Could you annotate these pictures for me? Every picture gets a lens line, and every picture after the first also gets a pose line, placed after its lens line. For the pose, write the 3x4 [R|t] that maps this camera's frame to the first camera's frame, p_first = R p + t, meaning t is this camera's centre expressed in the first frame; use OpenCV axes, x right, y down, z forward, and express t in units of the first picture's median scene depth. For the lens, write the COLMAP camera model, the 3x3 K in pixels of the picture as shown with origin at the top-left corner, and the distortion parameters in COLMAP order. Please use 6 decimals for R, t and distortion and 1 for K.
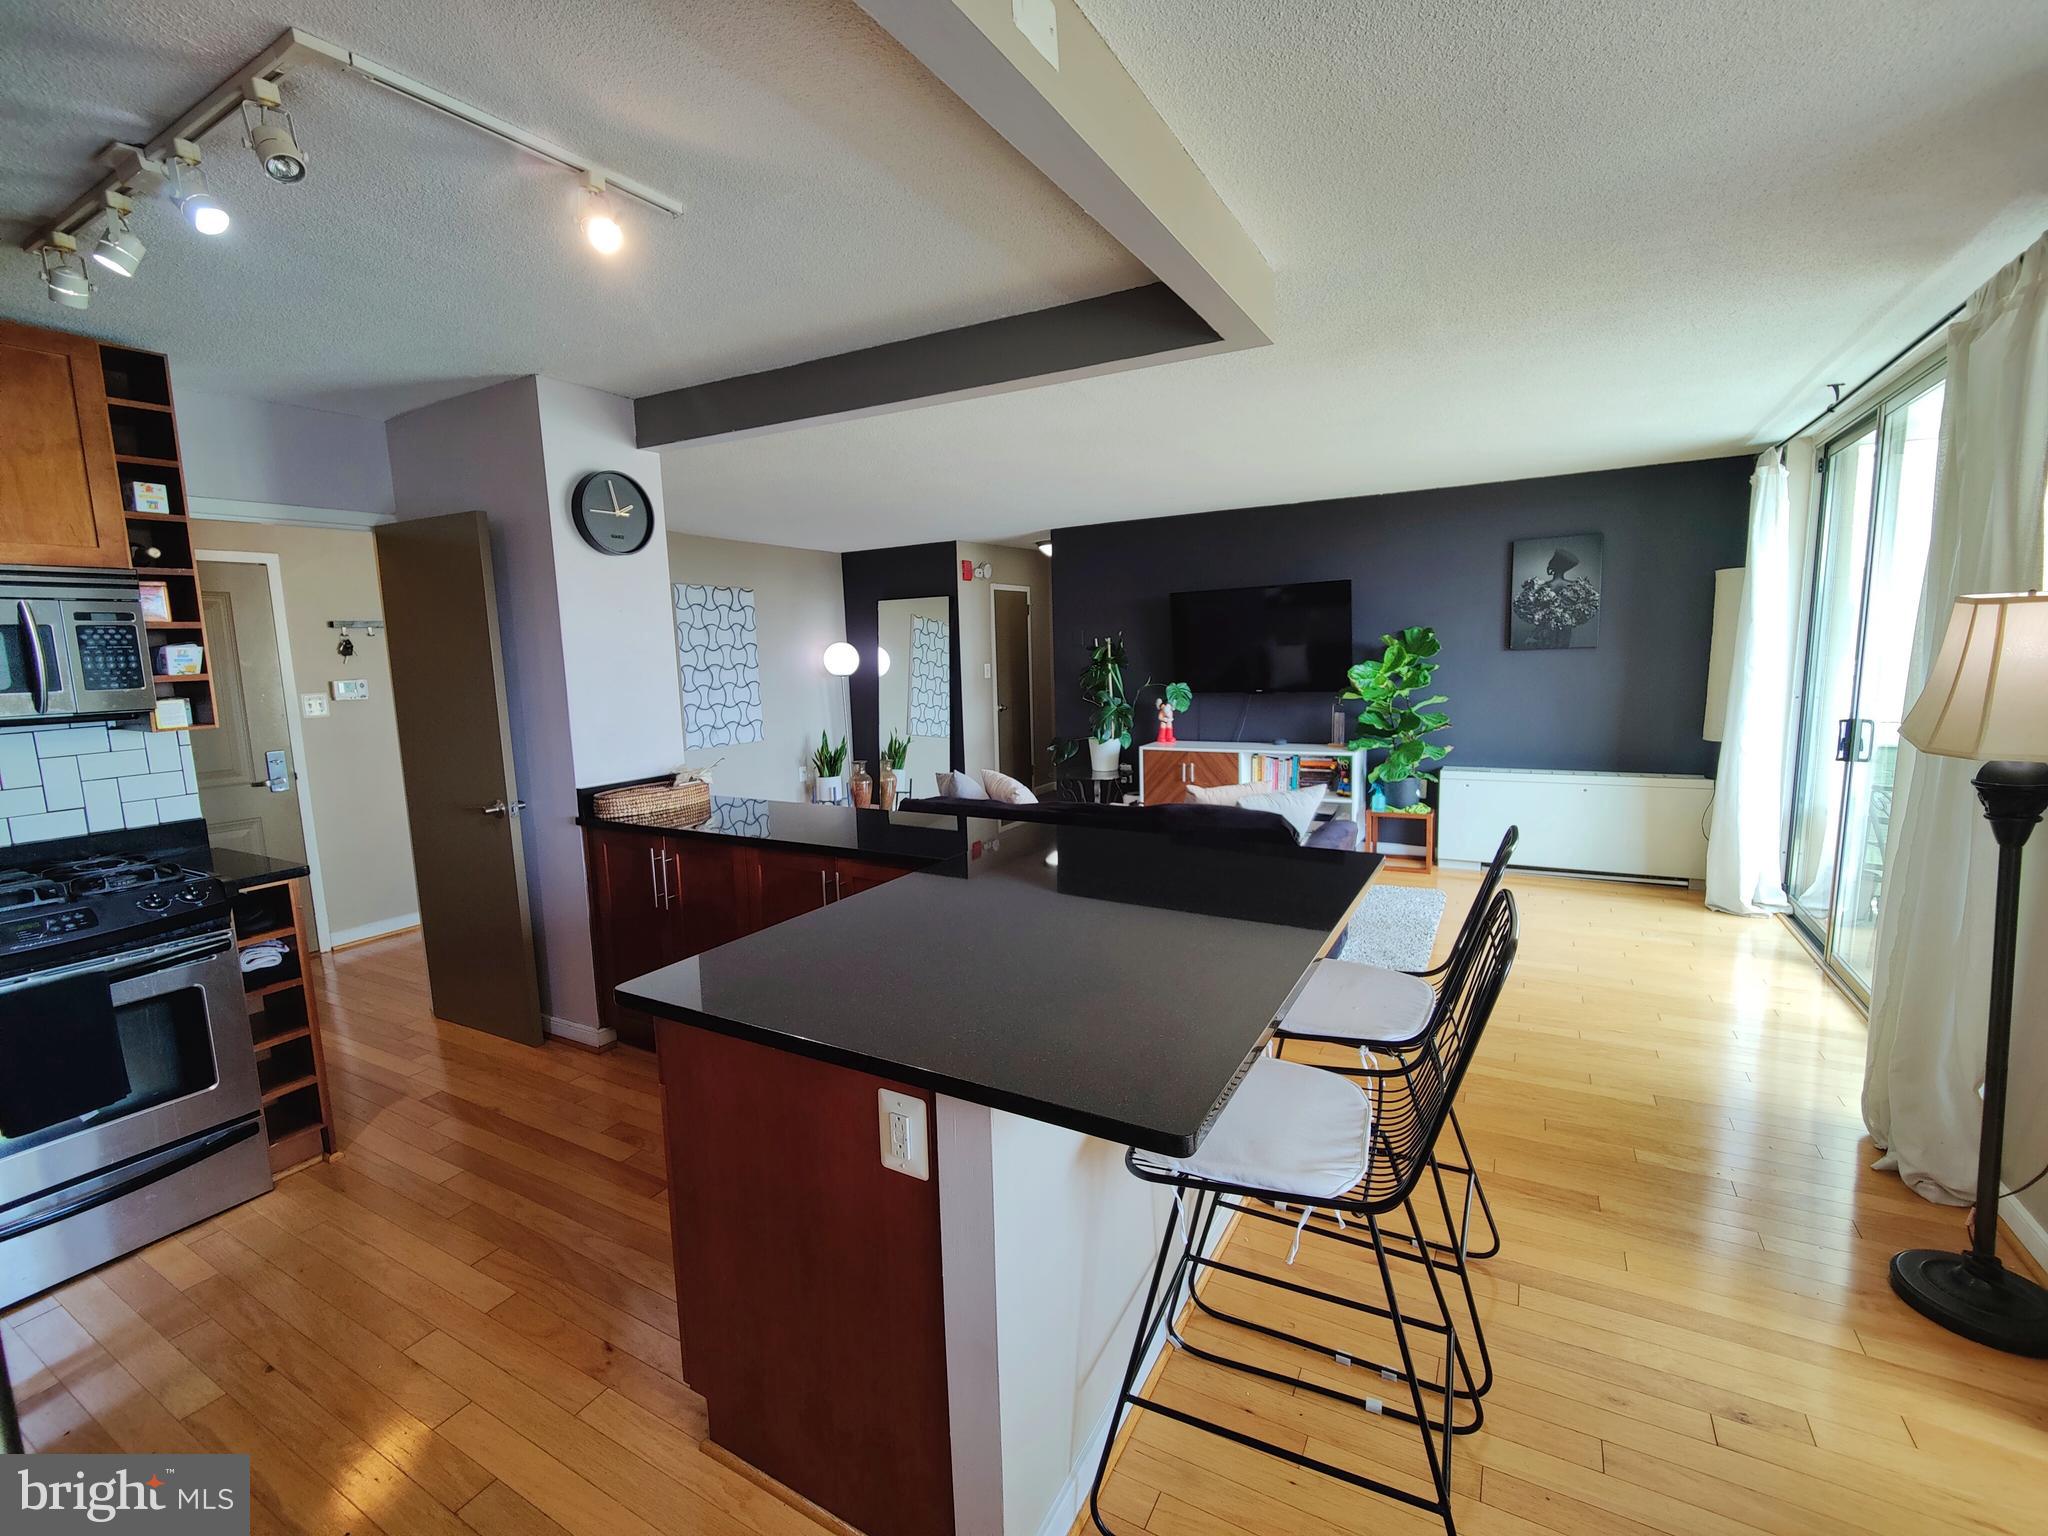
lens RADIAL K [[882.5, 0, 1030.6], [0, 882.5, 773.8], [0, 0, 1]] dist [0.032404, -0.026960]
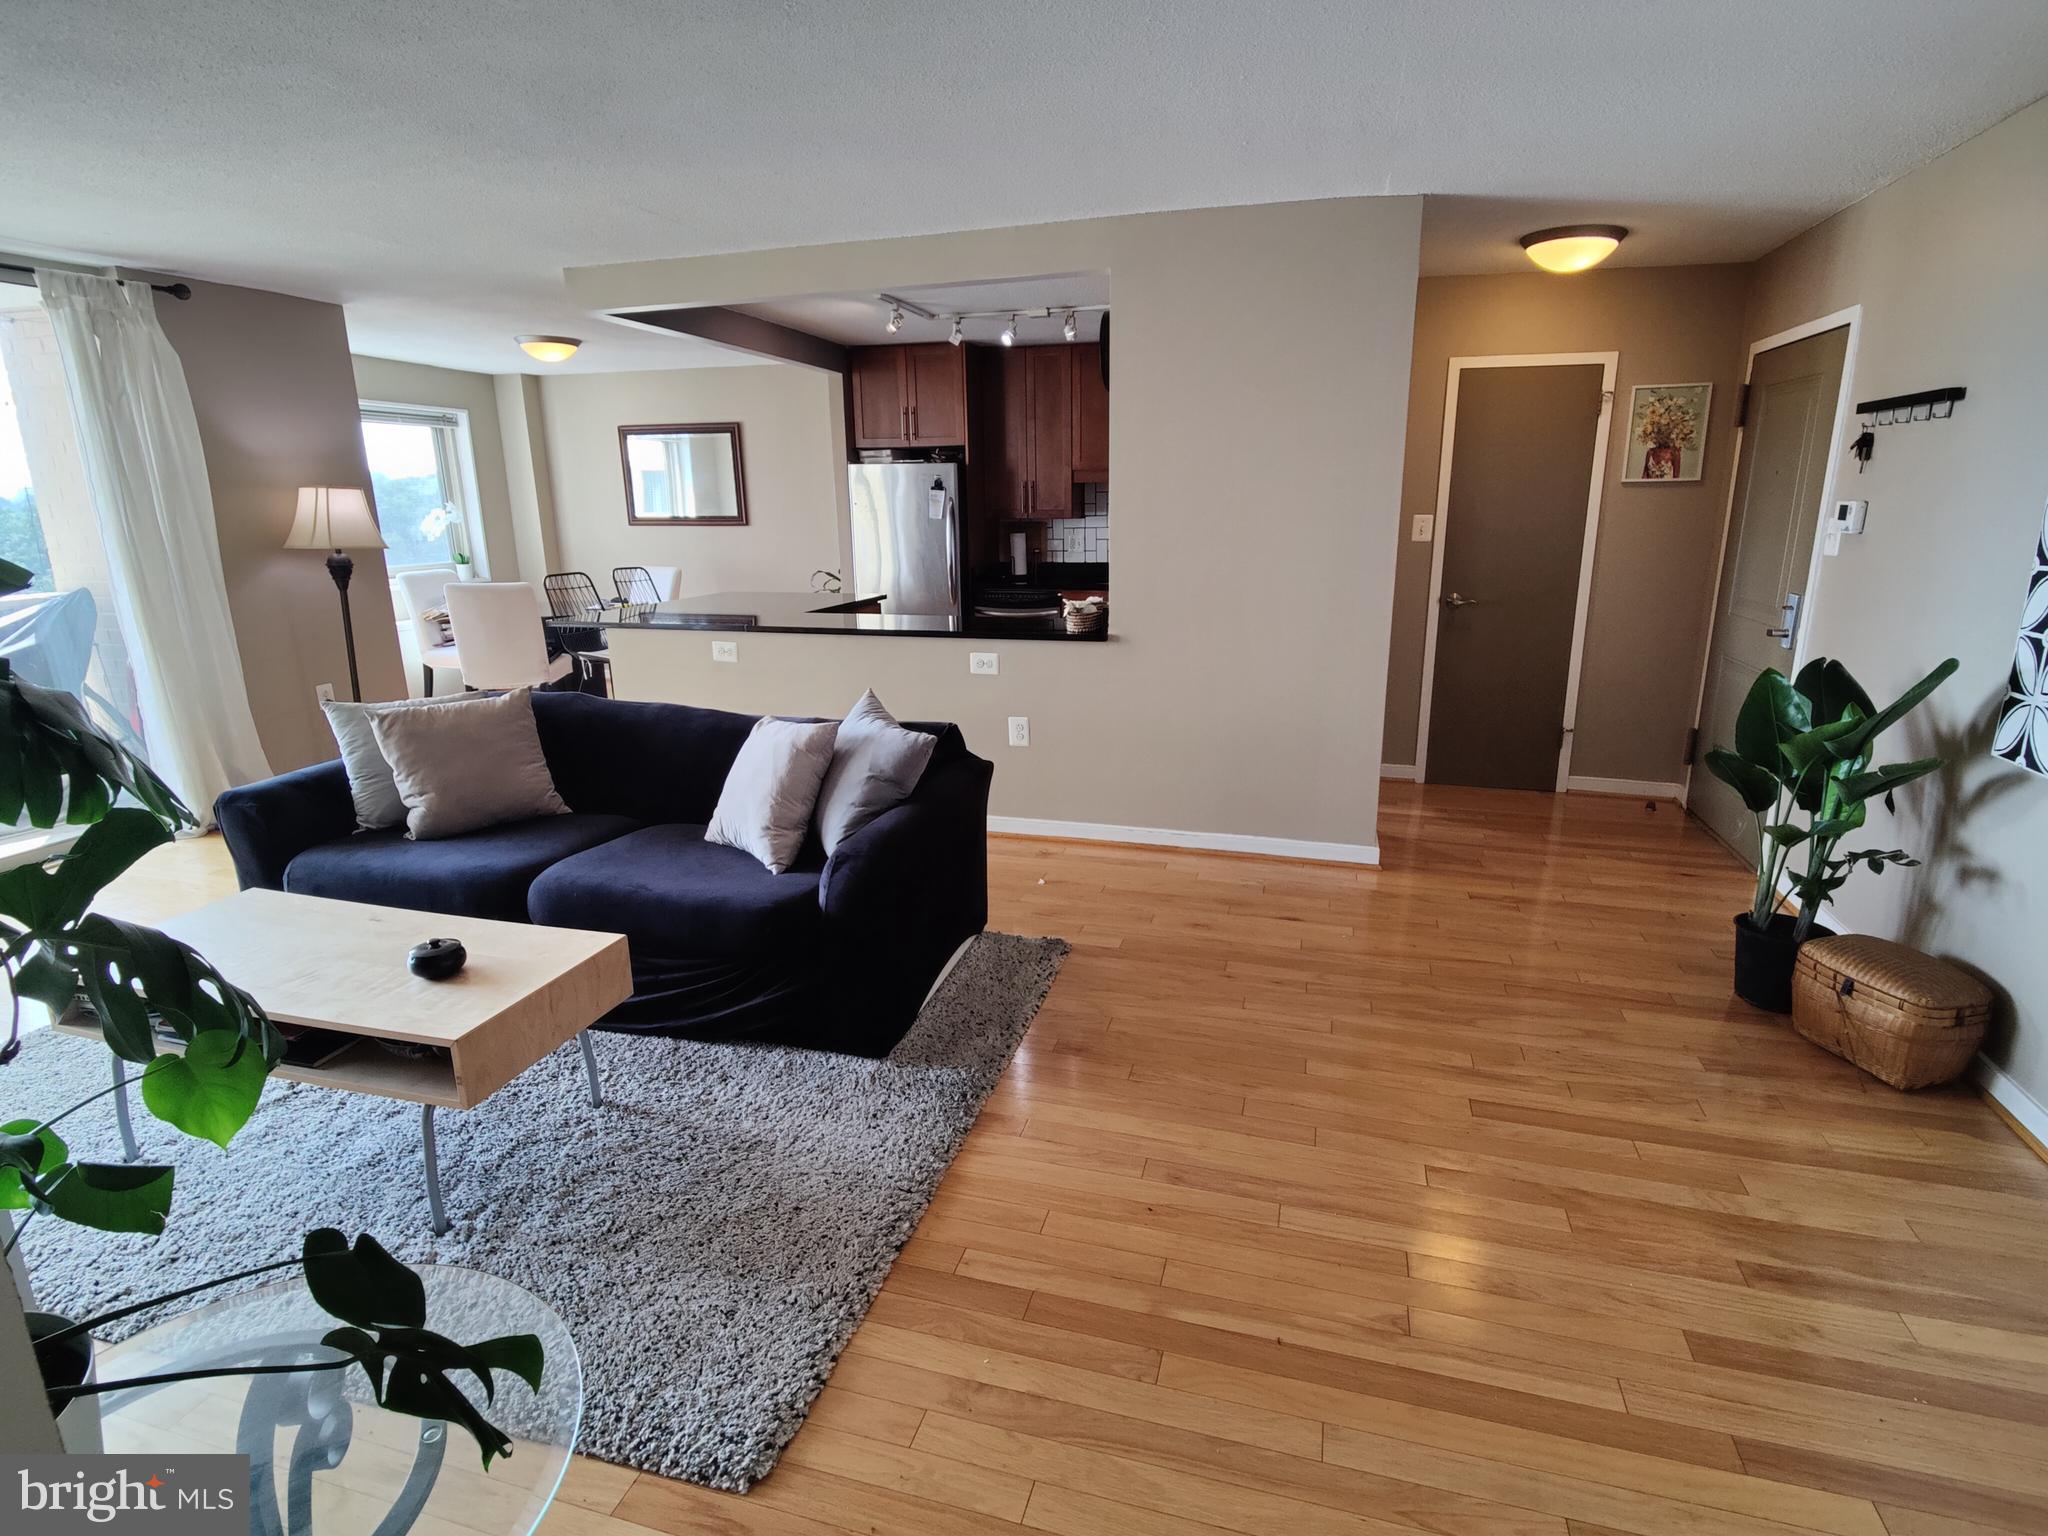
lens RADIAL K [[1046.9, 0, 1032.3], [0, 1046.9, 770.7], [0, 0, 1]] dist [0.035987, -0.029464]
pose [[-0.972848, 0.095983, -0.210606, -0.022041], [0.006348, 0.920677, 0.390273, -0.150099], [0.231360, 0.378339, -0.896288, 1.074013]]
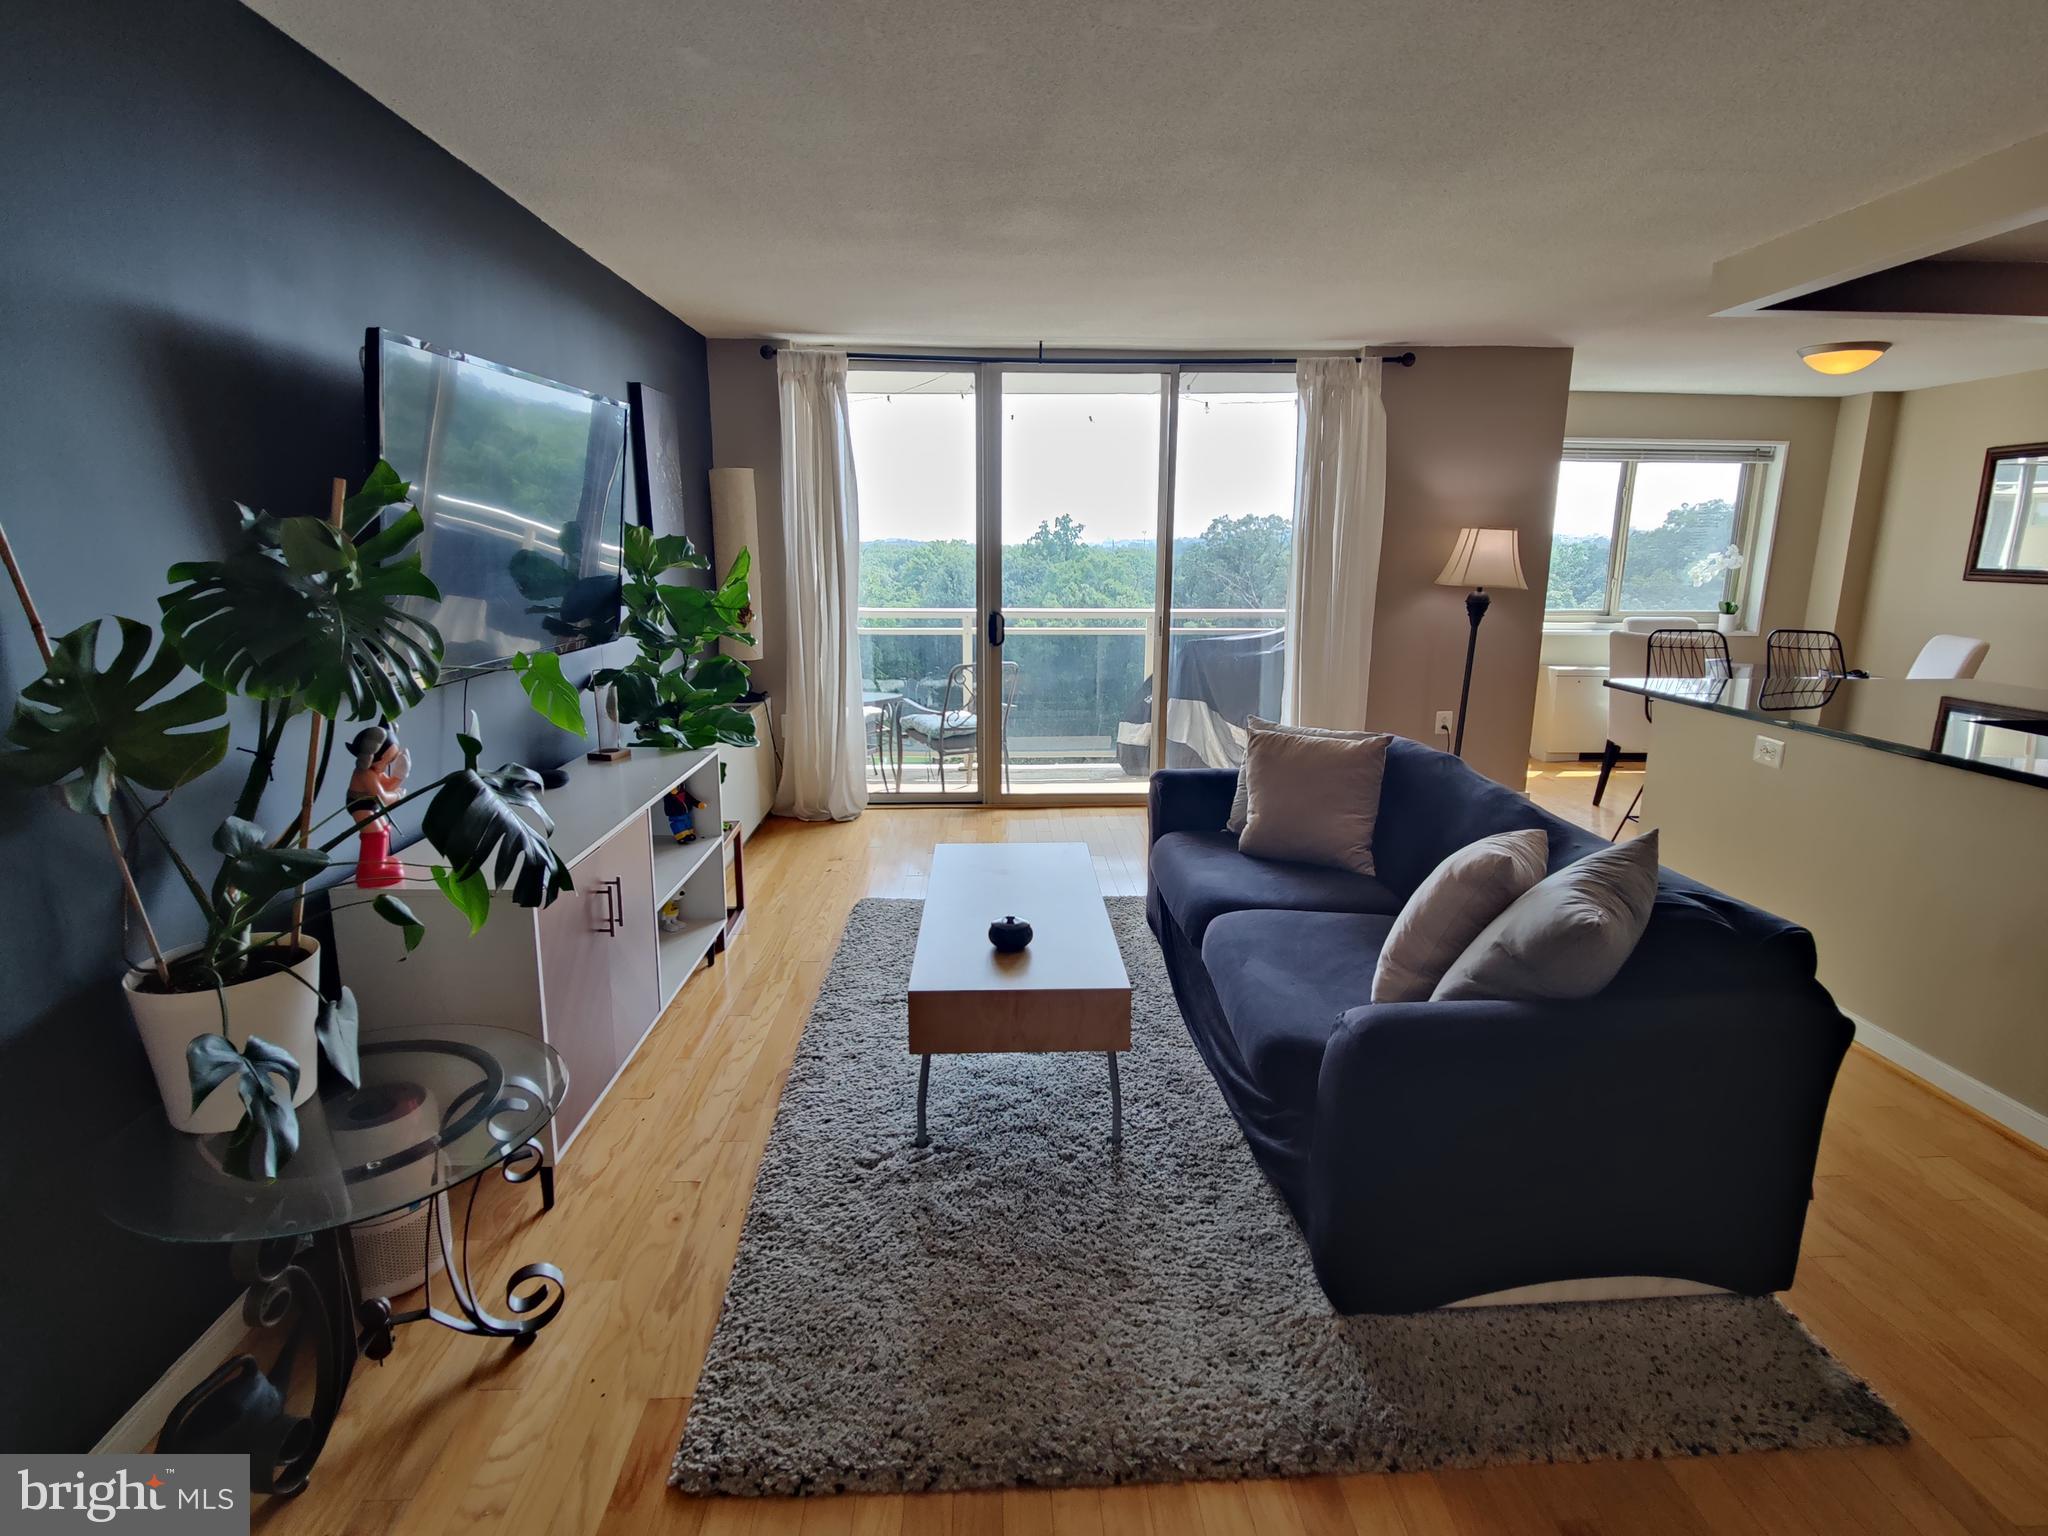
lens RADIAL K [[1046.9, 0, 1032.3], [0, 1046.9, 770.7], [0, 0, 1]] dist [0.035987, -0.029464]
pose [[-0.525682, -0.157272, 0.836017, -0.210599], [0.127707, 0.957034, 0.260340, -0.120864], [-0.841041, 0.243621, -0.483010, 0.919869]]
